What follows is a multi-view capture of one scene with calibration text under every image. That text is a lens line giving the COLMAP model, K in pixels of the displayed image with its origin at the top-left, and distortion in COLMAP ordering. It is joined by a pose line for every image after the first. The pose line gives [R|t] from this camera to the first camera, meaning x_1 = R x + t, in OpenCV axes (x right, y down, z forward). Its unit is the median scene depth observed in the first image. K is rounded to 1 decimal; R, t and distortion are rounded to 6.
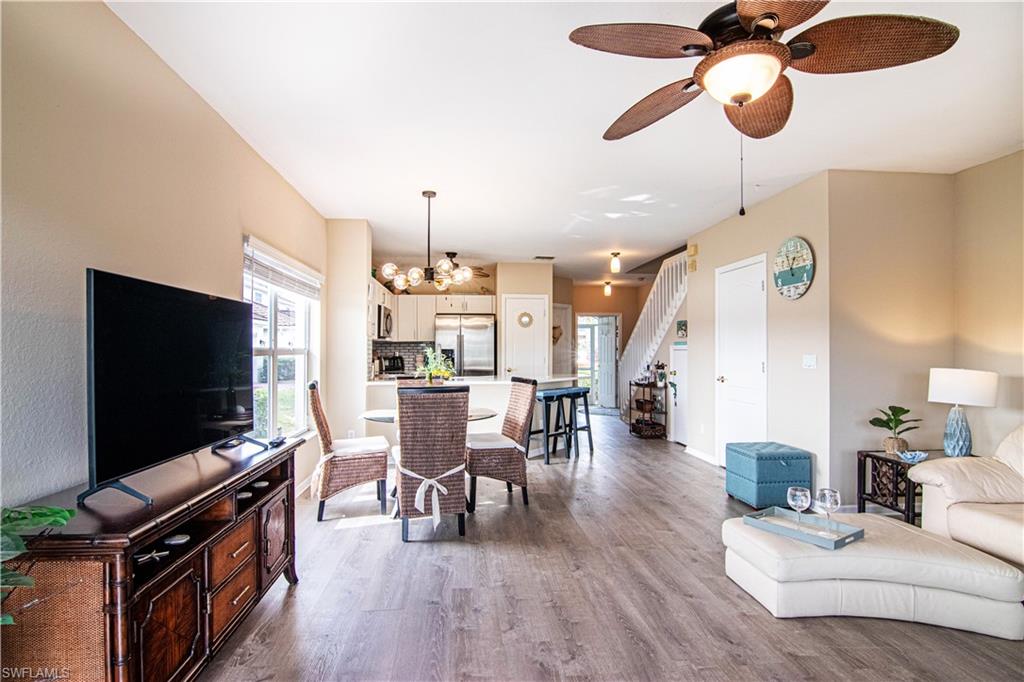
lens RADIAL K [[520.2, 0, 506.8], [0, 520.2, 344.0], [0, 0, 1]] dist [-0.008790, -0.009469]
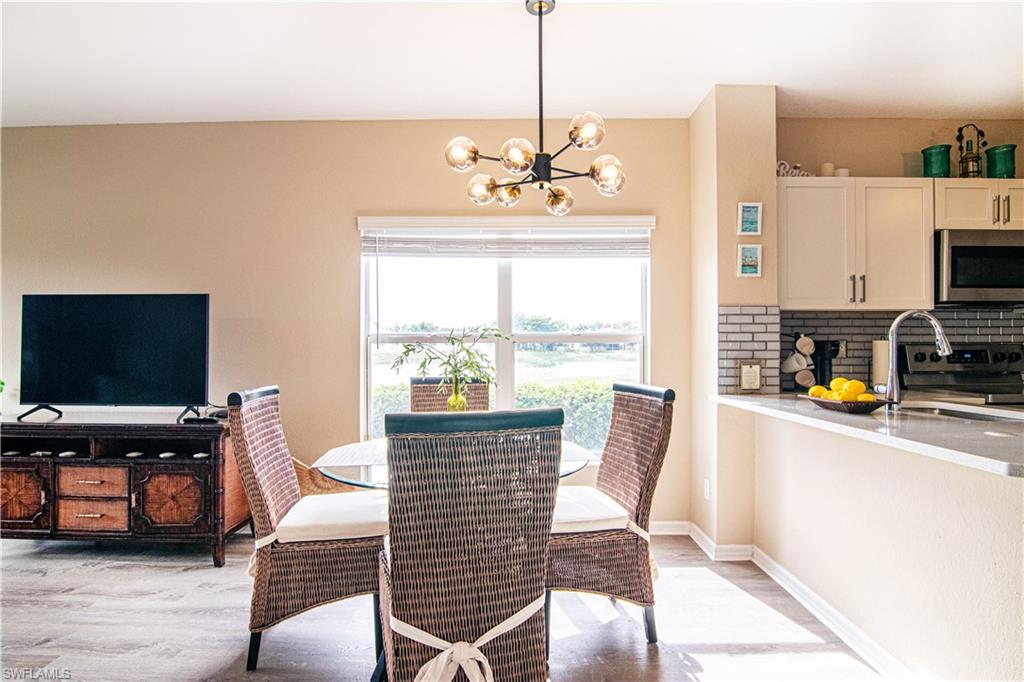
lens RADIAL K [[520.2, 0, 506.8], [0, 520.2, 344.0], [0, 0, 1]] dist [-0.008790, -0.009469]
pose [[-0.102412, -0.007717, -0.994712, 0.201476], [0.012531, 0.999881, -0.009047, 0.017867], [0.994663, -0.013392, -0.102303, 0.629425]]
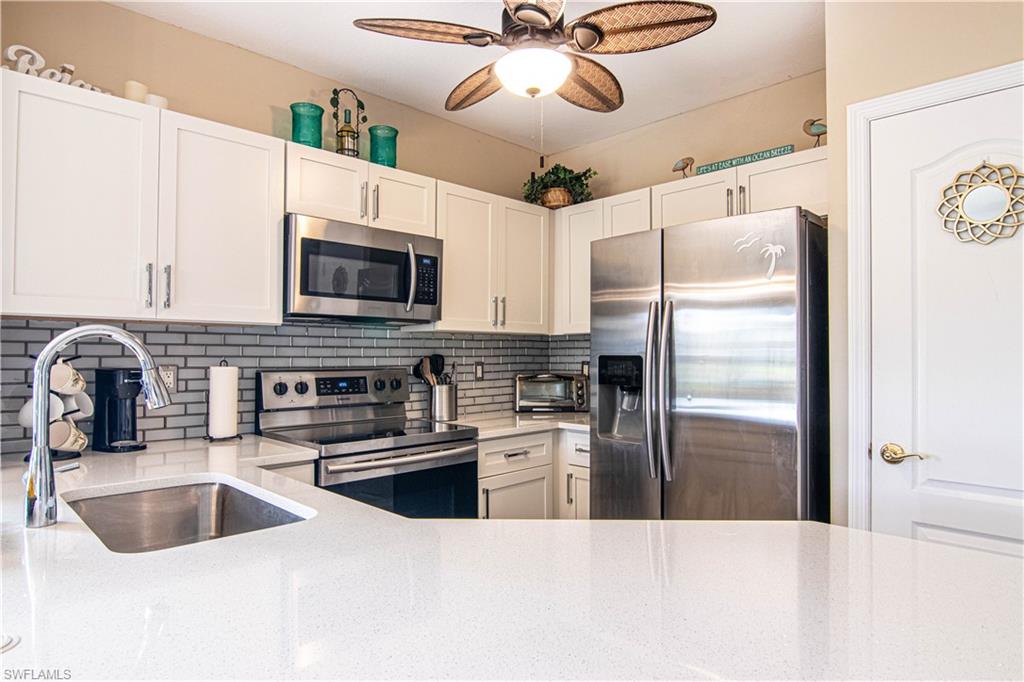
lens RADIAL K [[588.6, 0, 509.3], [0, 588.6, 345.9], [0, 0, 1]] dist [-0.002595, -0.010442]
pose [[0.626412, -0.013030, -0.779383, 0.103783], [0.009349, 0.999914, -0.009202, 0.008018], [0.779436, -0.001522, 0.626480, 0.811592]]
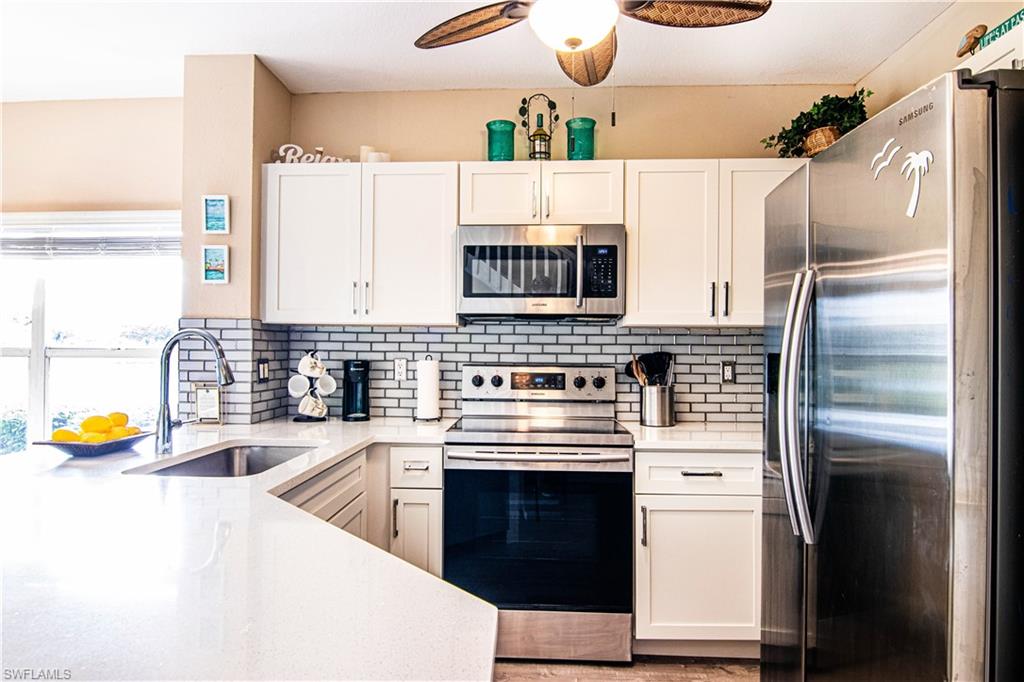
lens RADIAL K [[588.6, 0, 509.3], [0, 588.6, 345.9], [0, 0, 1]] dist [-0.002595, -0.010442]
pose [[-0.151398, -0.014378, -0.988368, 0.133137], [0.002890, 0.999883, -0.014989, 0.011477], [0.988469, -0.005126, -0.151339, 1.007381]]
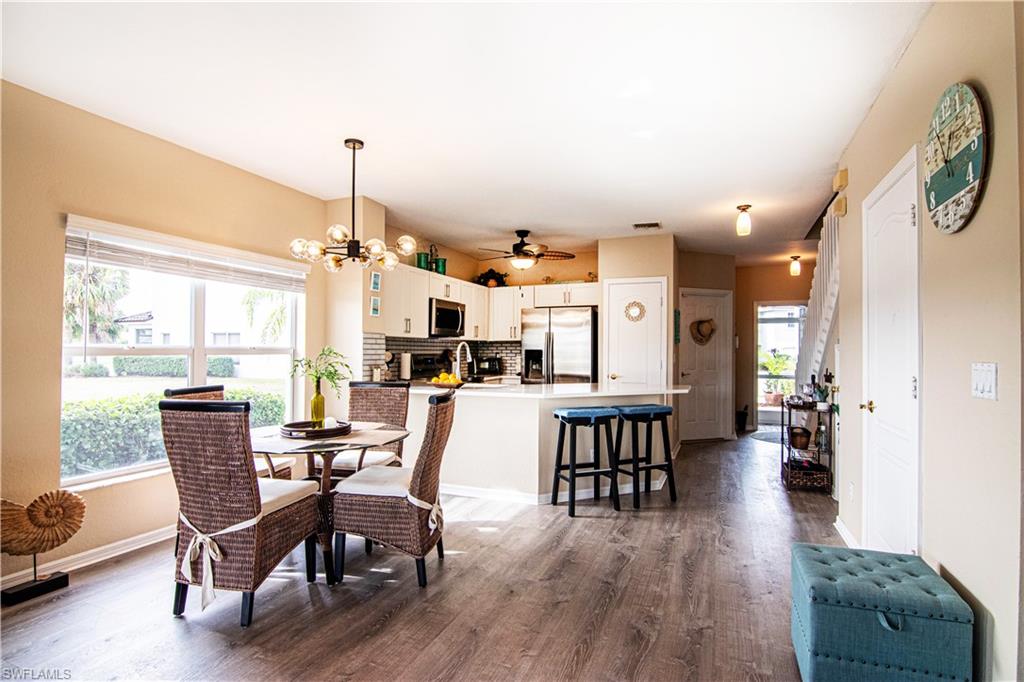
lens RADIAL K [[520.2, 0, 506.8], [0, 520.2, 344.0], [0, 0, 1]] dist [-0.008790, -0.009469]
pose [[0.885631, -0.002526, -0.464383, 0.248355], [0.001183, 0.999994, -0.003184, 0.003794], [0.464388, 0.002270, 0.885629, 0.268230]]
